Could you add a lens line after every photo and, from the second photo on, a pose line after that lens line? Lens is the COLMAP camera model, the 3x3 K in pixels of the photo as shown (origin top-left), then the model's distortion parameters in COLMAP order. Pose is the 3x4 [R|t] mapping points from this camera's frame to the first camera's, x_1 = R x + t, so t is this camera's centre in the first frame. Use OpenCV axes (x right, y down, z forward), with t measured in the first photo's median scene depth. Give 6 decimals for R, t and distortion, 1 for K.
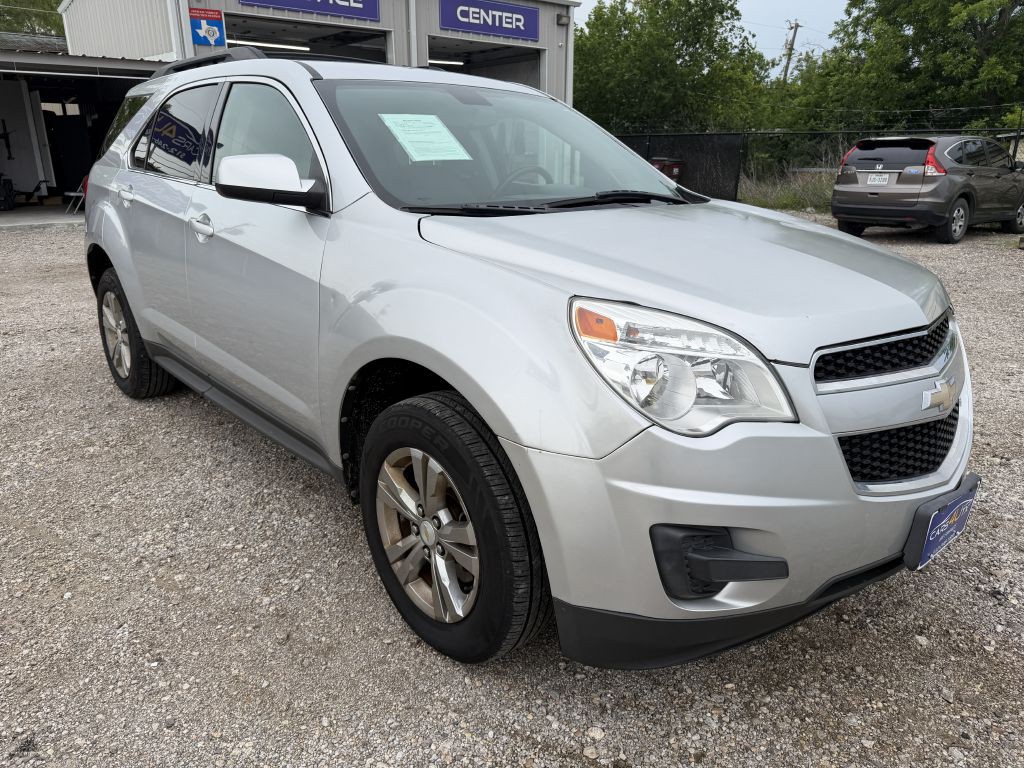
lens RADIAL K [[713.1, 0, 512.0], [0, 713.1, 384.0], [0, 0, 1]] dist [0.037521, -0.025693]
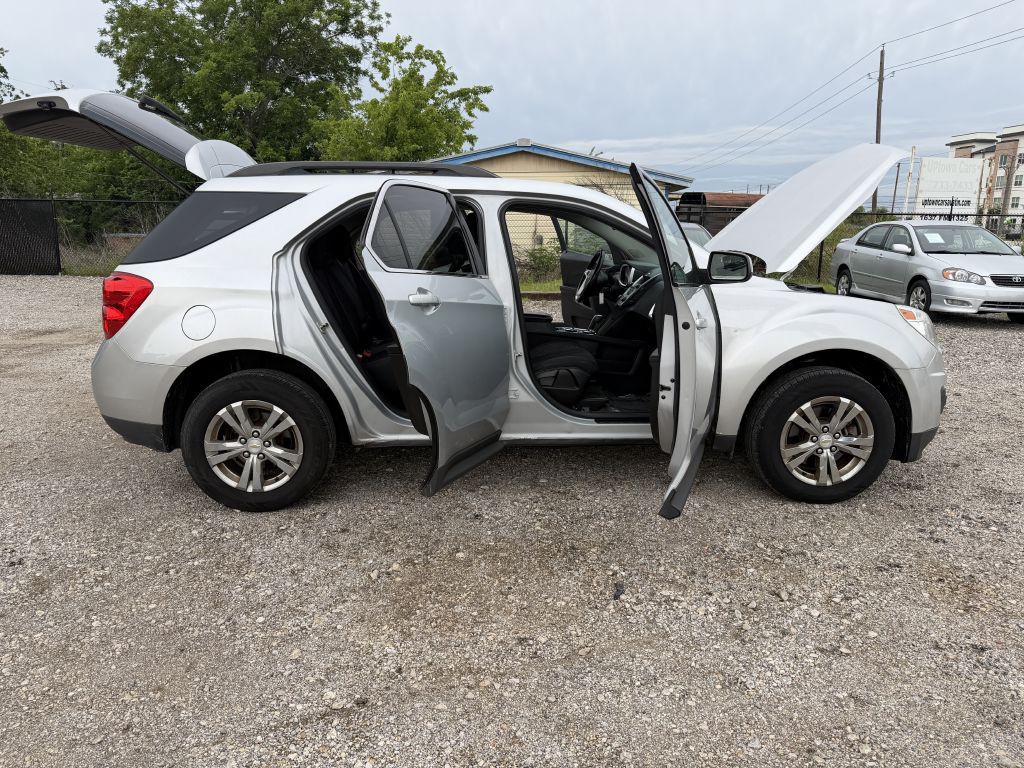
lens RADIAL K [[754.0, 0, 512.0], [0, 754.0, 384.0], [0, 0, 1]] dist [0.000413, -0.008479]
pose [[0.626464, -0.169748, 0.760742, -0.556207], [0.235466, 0.971613, 0.022896, -0.008924], [-0.743033, 0.164785, 0.648651, -0.190826]]
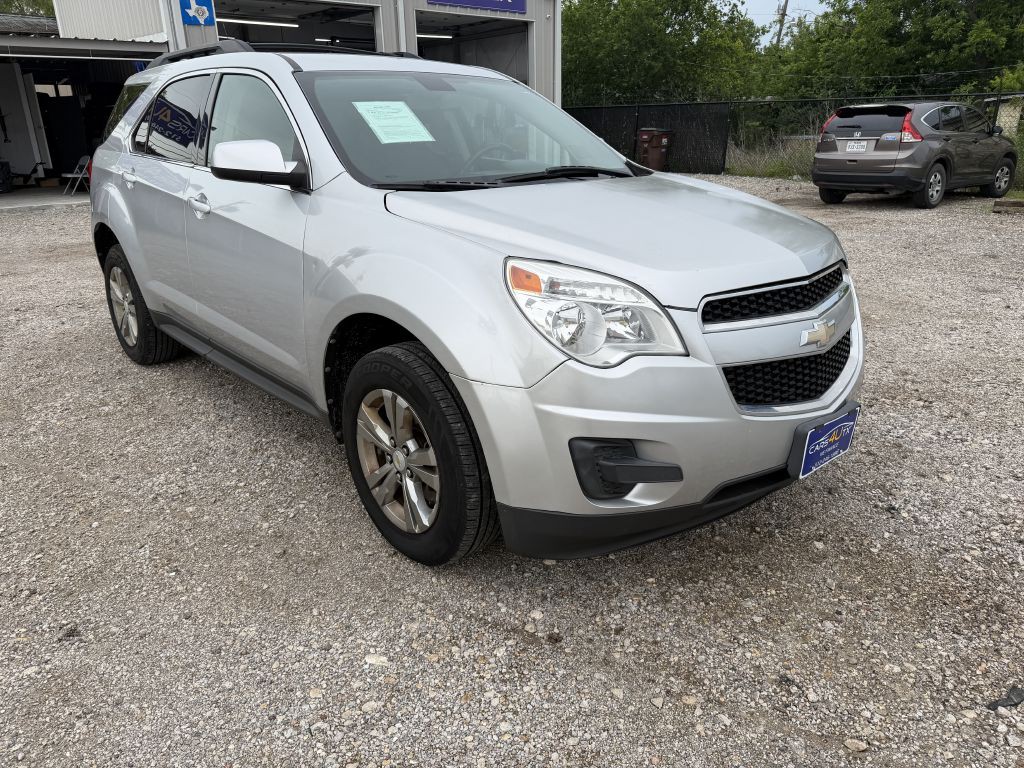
lens RADIAL K [[719.9, 0, 515.0], [0, 719.9, 382.9], [0, 0, 1]] dist [0.064519, -0.063307]
pose [[0.999834, -0.018110, -0.002154, 0.081750], [0.018167, 0.999370, 0.030477, 0.046574], [0.001600, -0.030511, 0.999533, -0.202697]]
